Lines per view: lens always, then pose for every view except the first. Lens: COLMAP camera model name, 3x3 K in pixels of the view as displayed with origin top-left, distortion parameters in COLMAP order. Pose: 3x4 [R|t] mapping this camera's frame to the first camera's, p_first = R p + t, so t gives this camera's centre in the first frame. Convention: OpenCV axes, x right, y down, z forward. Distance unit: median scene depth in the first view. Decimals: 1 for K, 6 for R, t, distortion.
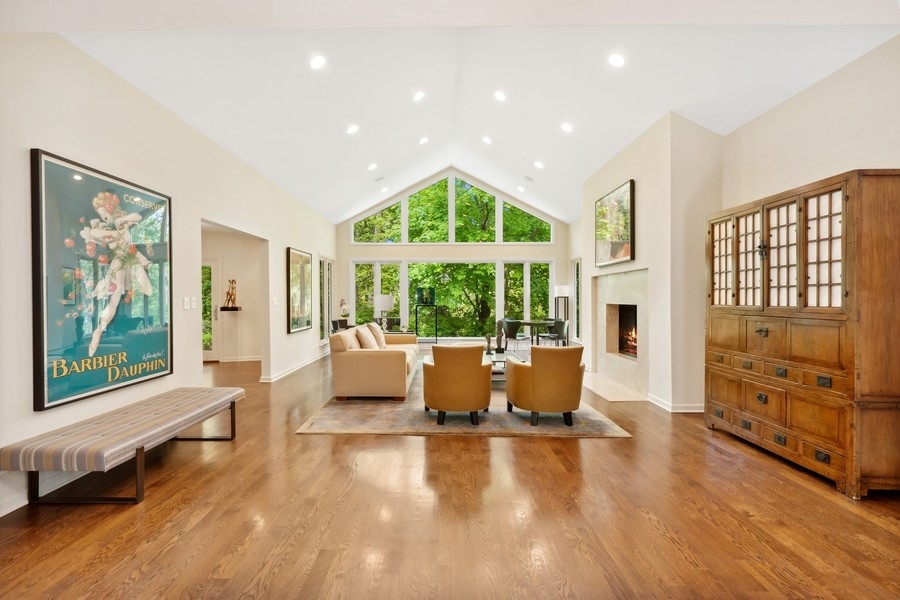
lens RADIAL K [[400.9, 0, 447.3], [0, 400.9, 296.6], [0, 0, 1]] dist [-0.001909, -0.000466]
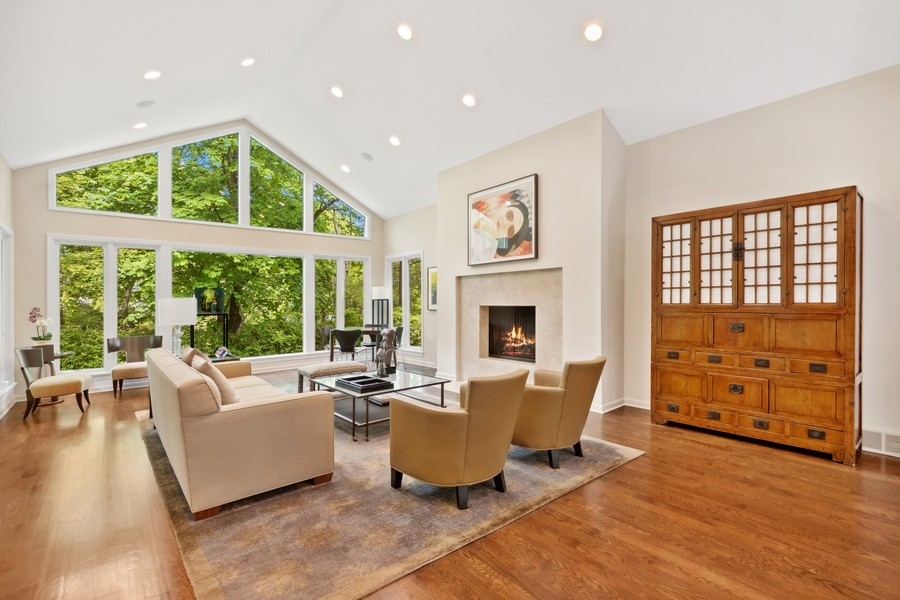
lens RADIAL K [[400.9, 0, 442.0], [0, 400.9, 298.8], [0, 0, 1]] dist [-0.001909, -0.000466]
pose [[0.774799, -0.007790, 0.632160, -0.469360], [0.010109, 0.999949, -0.000067, 0.002469], [-0.632127, 0.006442, 0.774838, 0.609861]]
